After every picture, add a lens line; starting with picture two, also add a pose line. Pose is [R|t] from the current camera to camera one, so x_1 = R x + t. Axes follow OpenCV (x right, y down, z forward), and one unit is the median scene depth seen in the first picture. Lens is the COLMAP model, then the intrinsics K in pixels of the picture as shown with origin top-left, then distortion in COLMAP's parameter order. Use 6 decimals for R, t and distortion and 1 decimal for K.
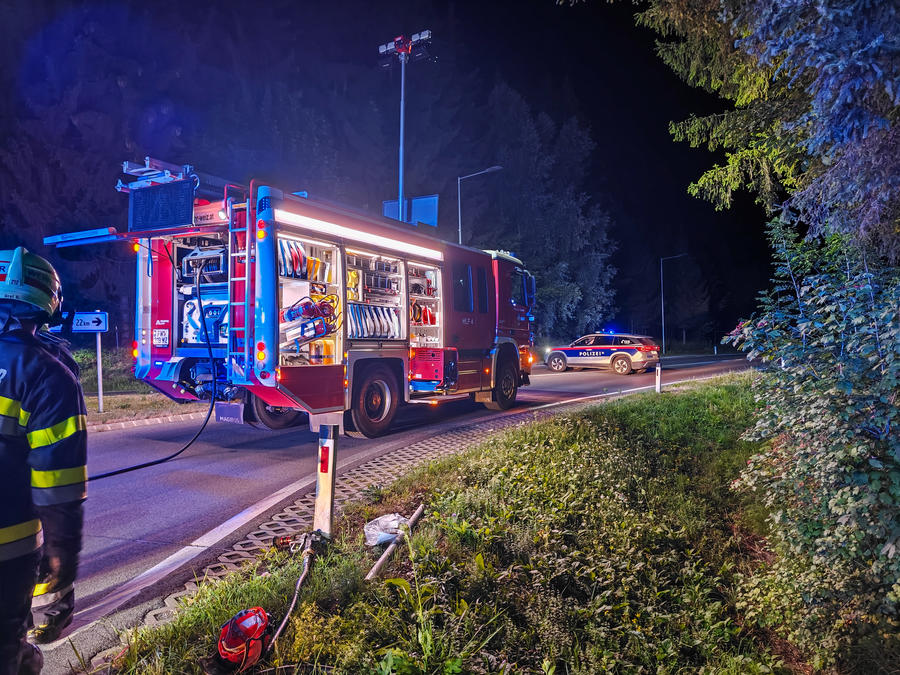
lens RADIAL K [[585.0, 0, 450.0], [0, 585.0, 337.5], [0, 0, 1]] dist [0.002040, -0.049727]
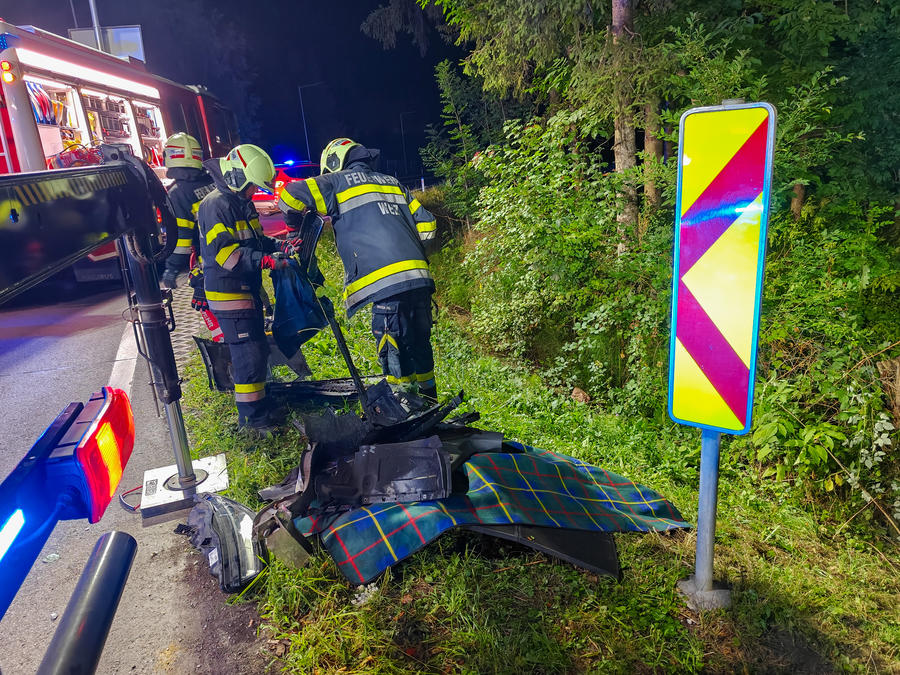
lens RADIAL K [[585.0, 0, 450.0], [0, 585.0, 337.5], [0, 0, 1]] dist [0.002040, -0.049727]
pose [[0.829817, -0.202688, 0.519924, -0.221884], [0.053459, 0.956293, 0.287480, -0.001412], [-0.555469, -0.210761, 0.804384, -0.160555]]
